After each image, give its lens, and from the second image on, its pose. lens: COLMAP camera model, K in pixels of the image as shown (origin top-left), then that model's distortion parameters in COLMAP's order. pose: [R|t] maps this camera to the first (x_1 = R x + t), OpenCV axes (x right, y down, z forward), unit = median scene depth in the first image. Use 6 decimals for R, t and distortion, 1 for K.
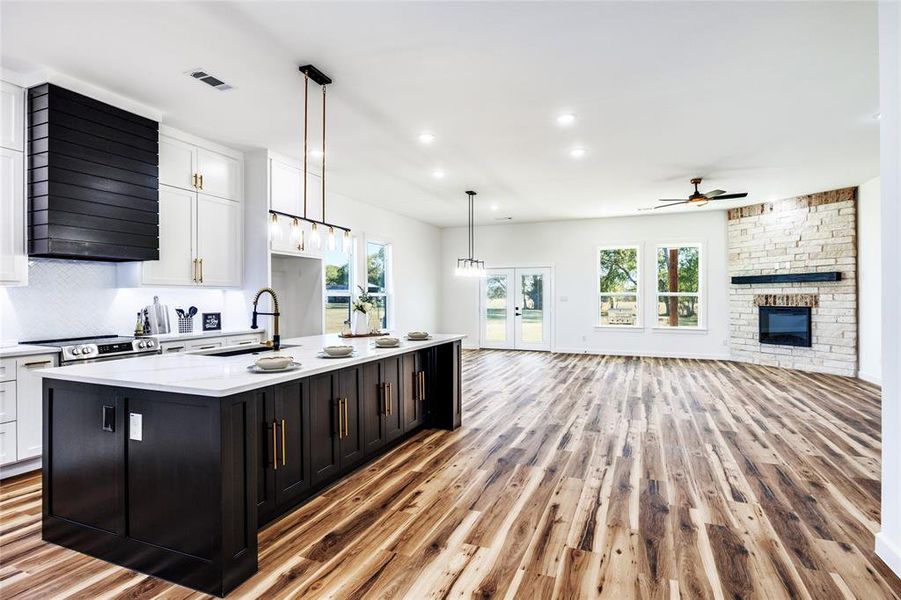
lens RADIAL K [[475.2, 0, 462.3], [0, 475.2, 295.7], [0, 0, 1]] dist [-0.004132, -0.000648]
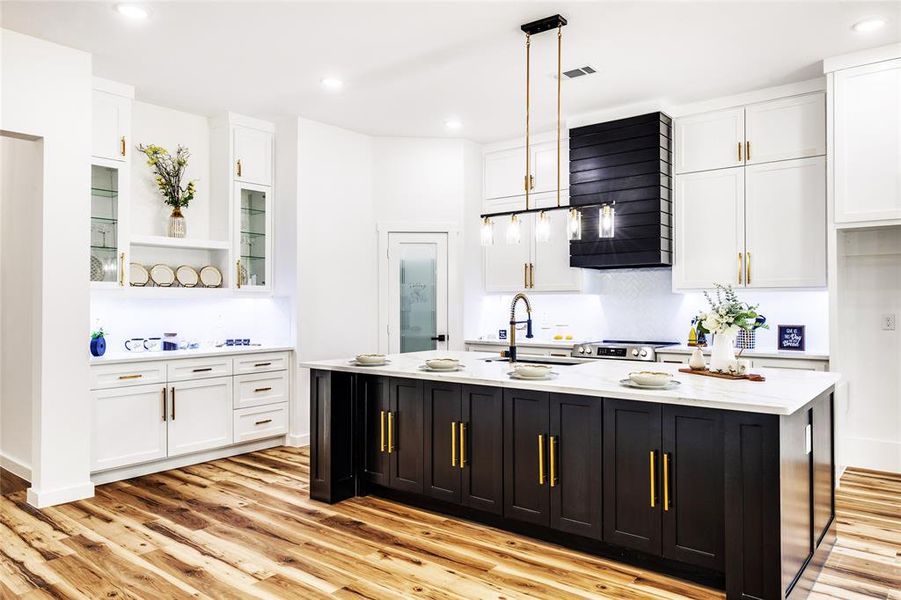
lens RADIAL K [[613.7, 0, 459.7], [0, 613.7, 297.8], [0, 0, 1]] dist [-0.005666, -0.002082]
pose [[-0.307091, -0.004900, -0.951668, 0.566892], [0.005362, 0.999962, -0.006879, -0.001096], [0.951665, -0.007215, -0.307053, 0.943419]]
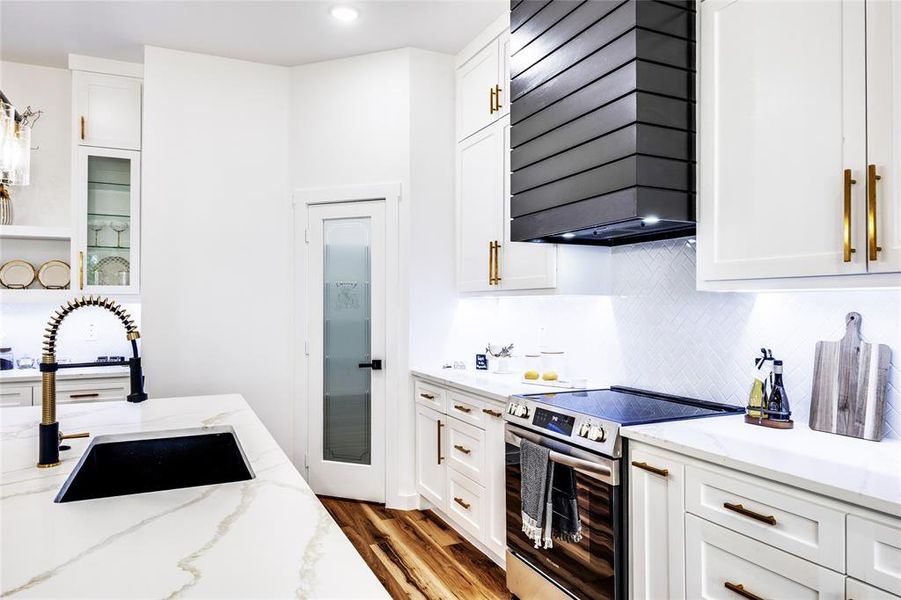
lens RADIAL K [[601.0, 0, 450.5], [0, 601.0, 300.0], [0, 0, 1]] dist [0.004149, 0.001052]
pose [[-0.694895, -0.003204, -0.719104, -0.202464], [0.003666, 0.999961, -0.007998, -0.006055], [0.719102, -0.008194, -0.694856, 1.162627]]
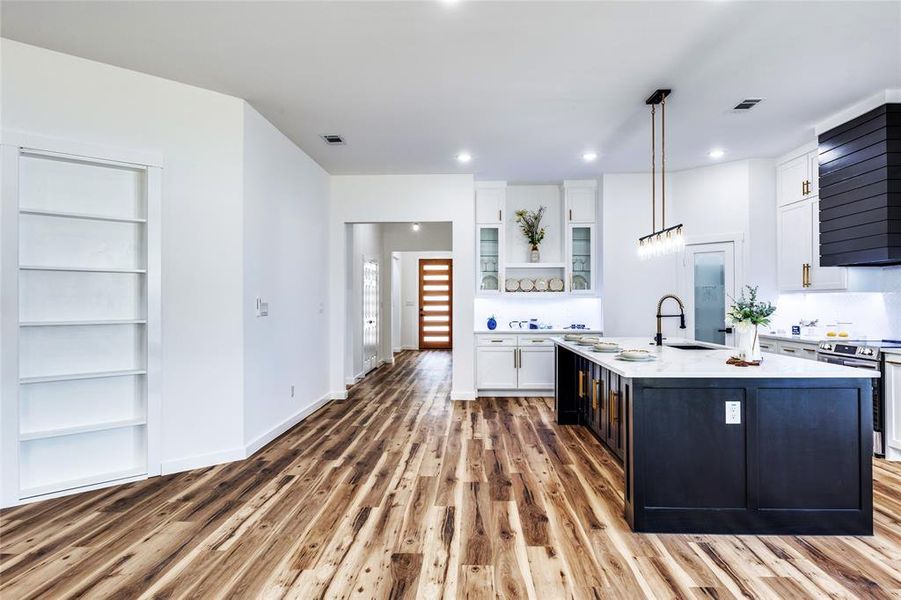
lens RADIAL K [[520.6, 0, 449.1], [0, 520.6, 298.4], [0, 0, 1]] dist [-0.017774, 0.000831]
pose [[-0.948628, 0.002633, -0.316383, 0.412614], [0.005349, 0.999956, -0.007716, 0.000421], [0.316349, -0.009012, -0.948600, 1.573326]]
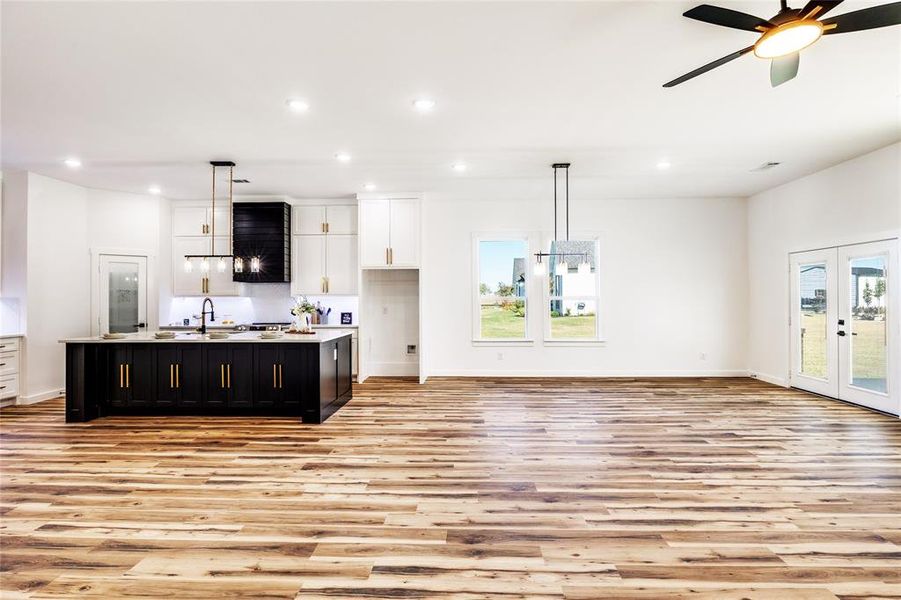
lens RADIAL K [[468.7, 0, 453.2], [0, 468.7, 296.5], [0, 0, 1]] dist [-0.024475, 0.001545]
pose [[0.319955, -0.004456, -0.947422, 1.131985], [0.005590, 0.999980, -0.002815, -0.008784], [0.947416, -0.004395, 0.319973, 0.985895]]
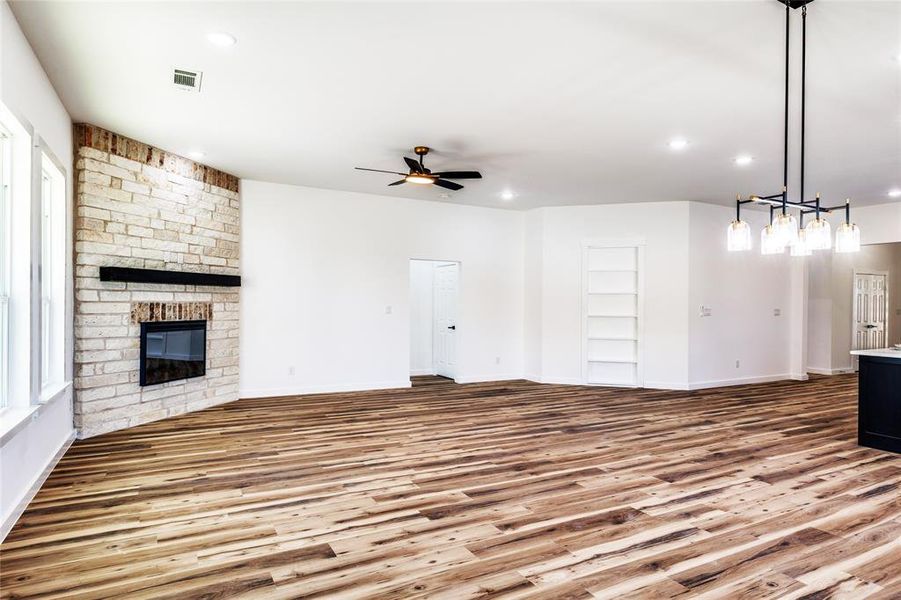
lens RADIAL K [[466.0, 0, 450.5], [0, 466.0, 300.0], [0, 0, 1]] dist [-0.001366, 0.000207]
pose [[-0.731392, 0.002833, 0.681951, -0.051646], [-0.007451, 0.999899, -0.012144, -0.002220], [-0.681916, -0.013963, -0.731297, 2.211796]]
